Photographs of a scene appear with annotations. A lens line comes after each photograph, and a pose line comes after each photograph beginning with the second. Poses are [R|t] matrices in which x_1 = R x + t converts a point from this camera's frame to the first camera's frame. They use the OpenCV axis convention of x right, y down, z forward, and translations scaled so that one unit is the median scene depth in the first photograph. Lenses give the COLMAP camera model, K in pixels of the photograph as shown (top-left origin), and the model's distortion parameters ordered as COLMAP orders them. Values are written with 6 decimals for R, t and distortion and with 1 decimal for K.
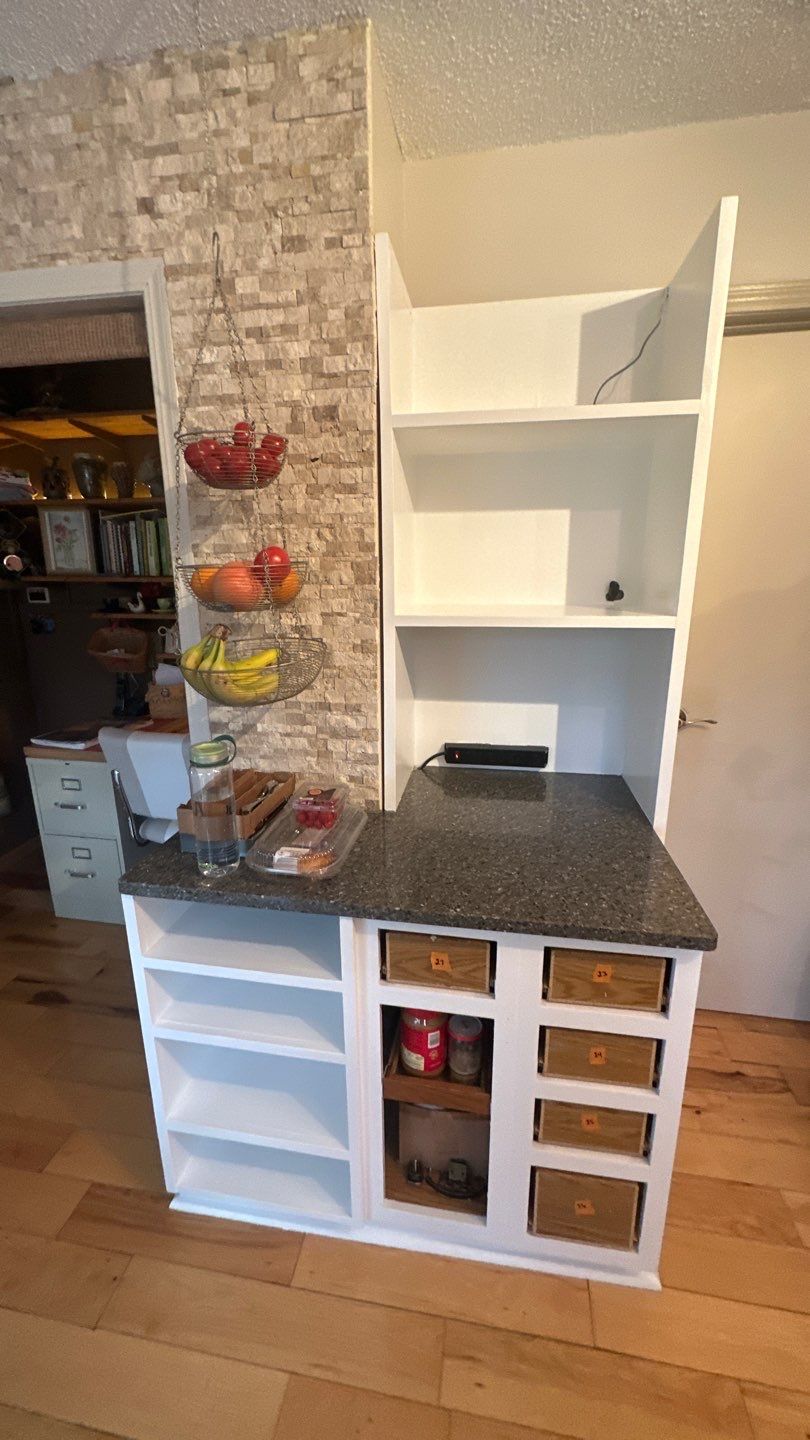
lens RADIAL K [[572.7, 0, 405.0], [0, 572.7, 720.0], [0, 0, 1]] dist [-0.001636, -0.000395]
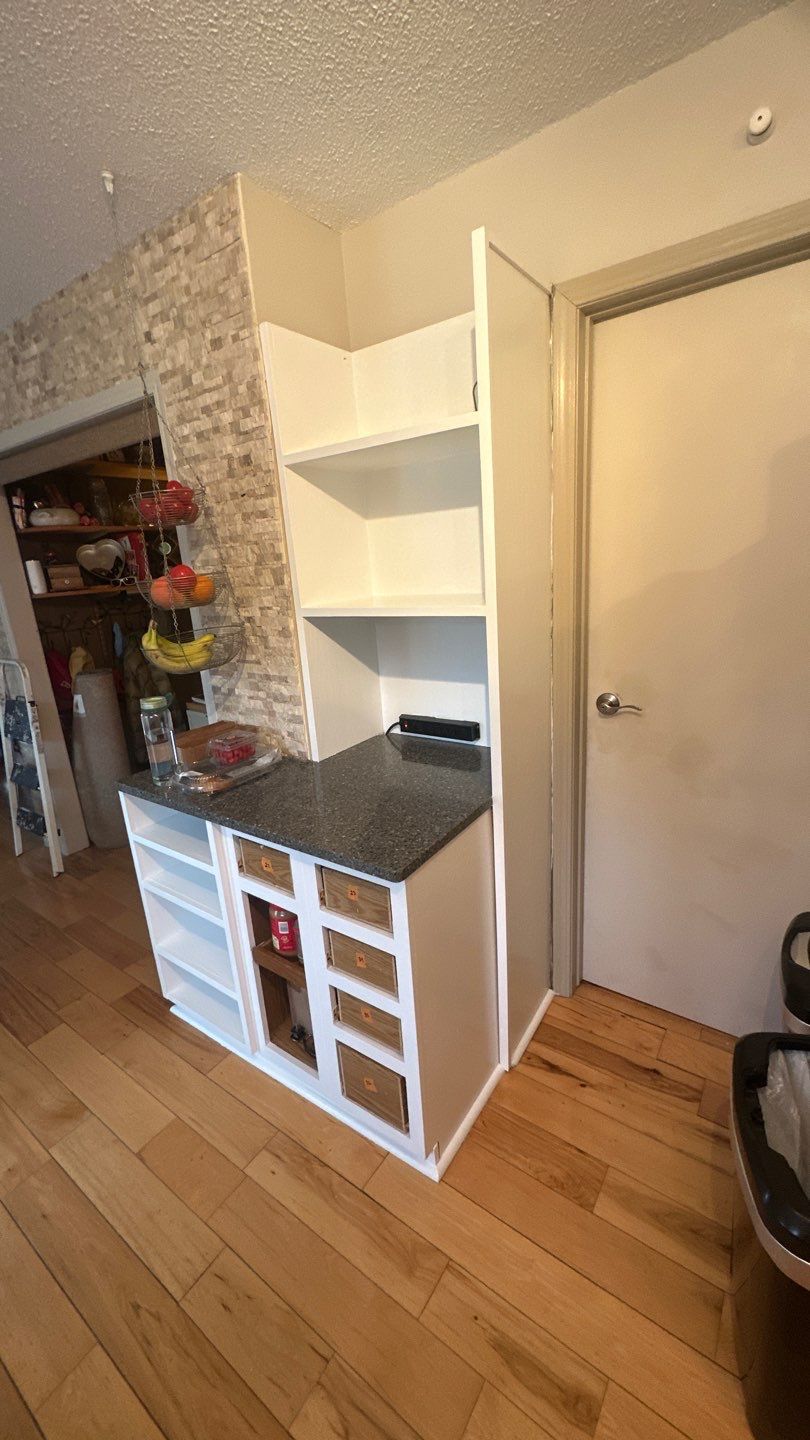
lens RADIAL K [[572.7, 0, 405.0], [0, 572.7, 720.0], [0, 0, 1]] dist [-0.001636, -0.000395]
pose [[0.900109, 0.065349, -0.430735, 0.815332], [-0.050519, 0.997673, 0.045794, -0.002294], [0.432725, -0.019459, 0.901316, -0.072541]]
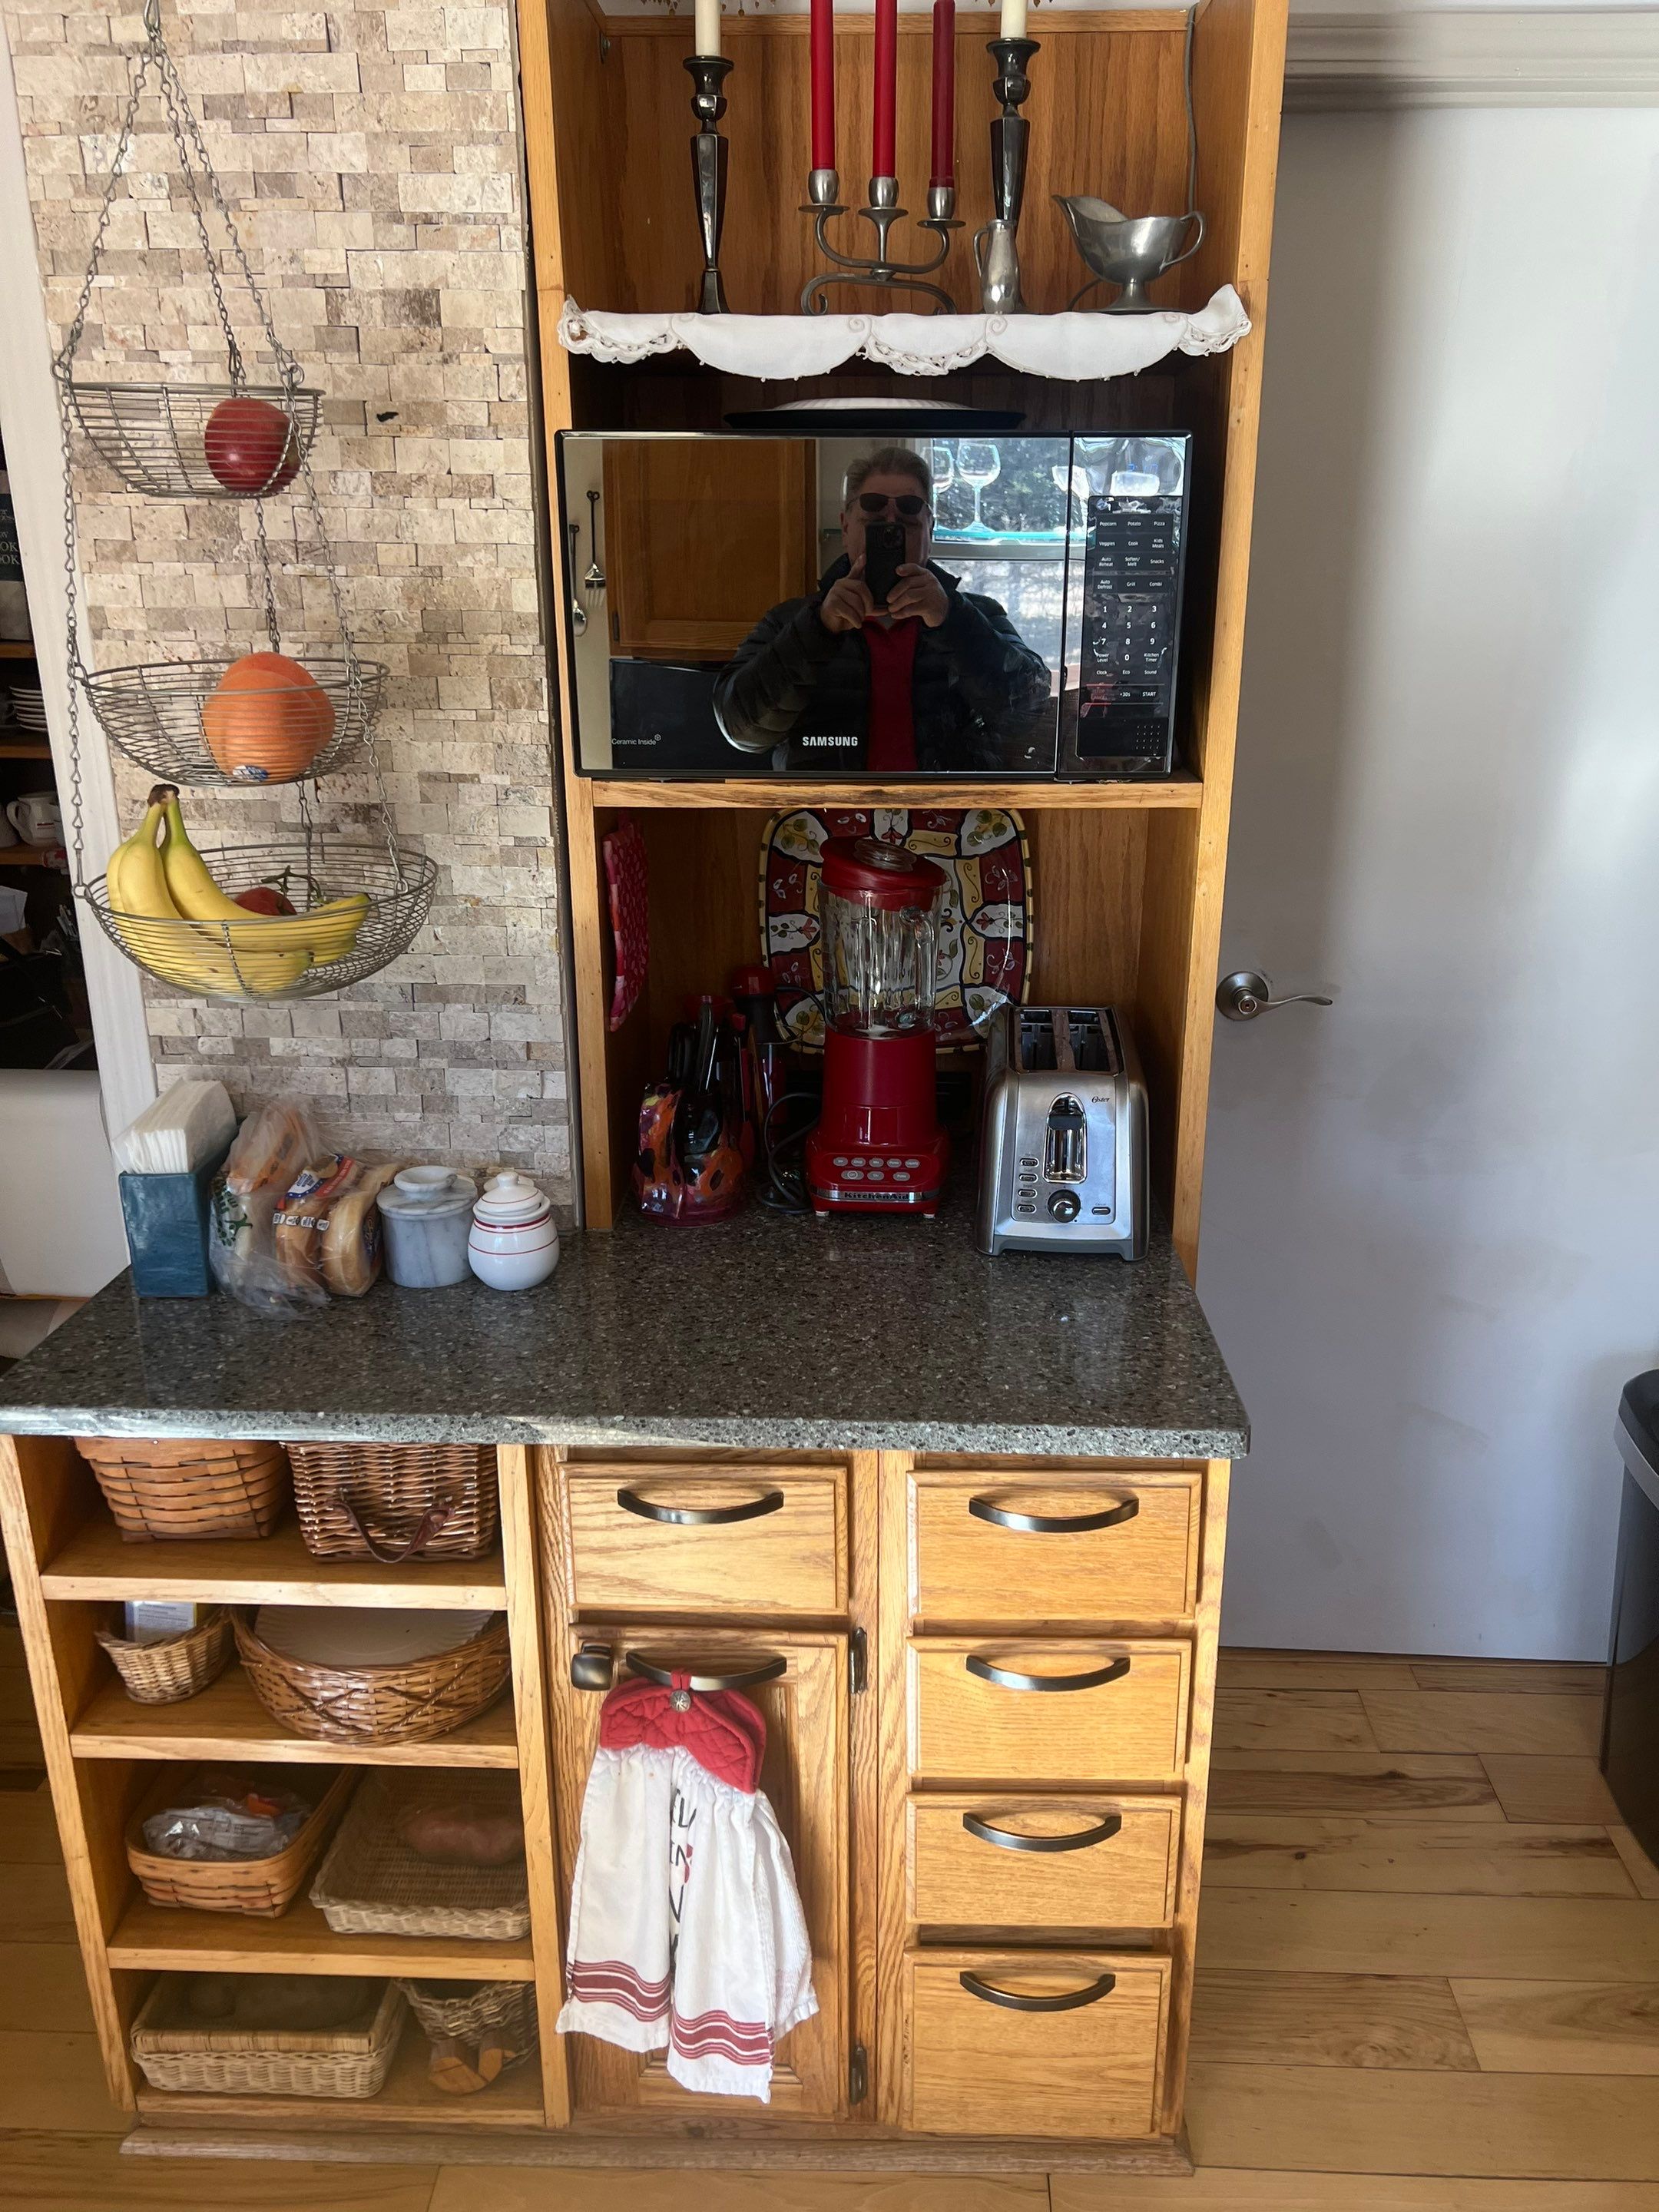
lens RADIAL K [[1645.6, 0, 857.4], [0, 1645.6, 1116.8], [0, 0, 1]] dist [0.050320, -0.057038]
pose [[0.991086, -0.034751, 0.128613, 0.011984], [0.025929, 0.997235, 0.069644, -0.010569], [-0.130678, -0.065688, 0.989246, -0.306681]]
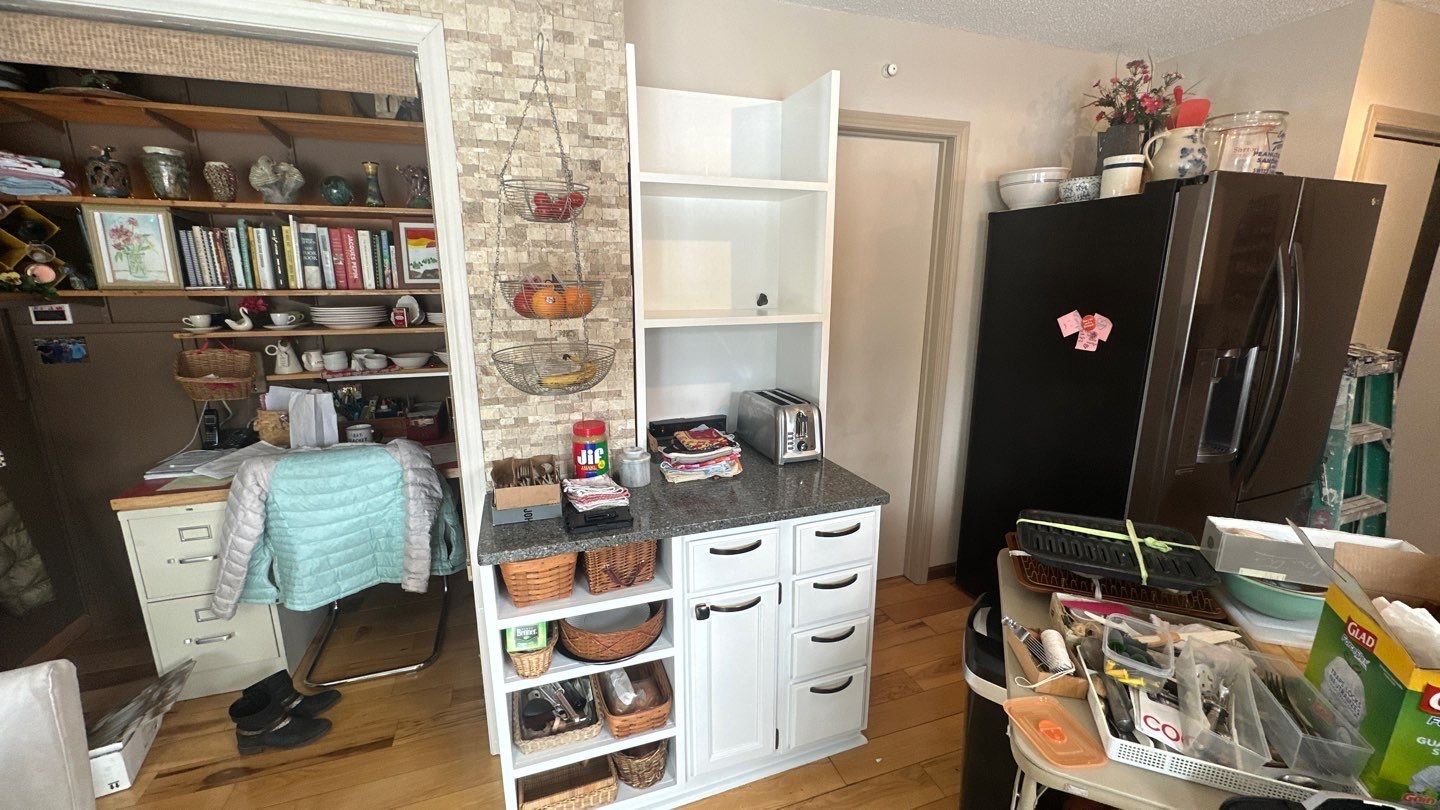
lens RADIAL K [[572.7, 0, 720.0], [0, 572.7, 405.0], [0, 0, 1]] dist [-0.001636, -0.000395]
pose [[0.871935, -0.101867, 0.478908, -0.547681], [0.120245, 0.992714, -0.007769, 0.045035], [-0.474627, 0.064360, 0.877831, -0.234557]]
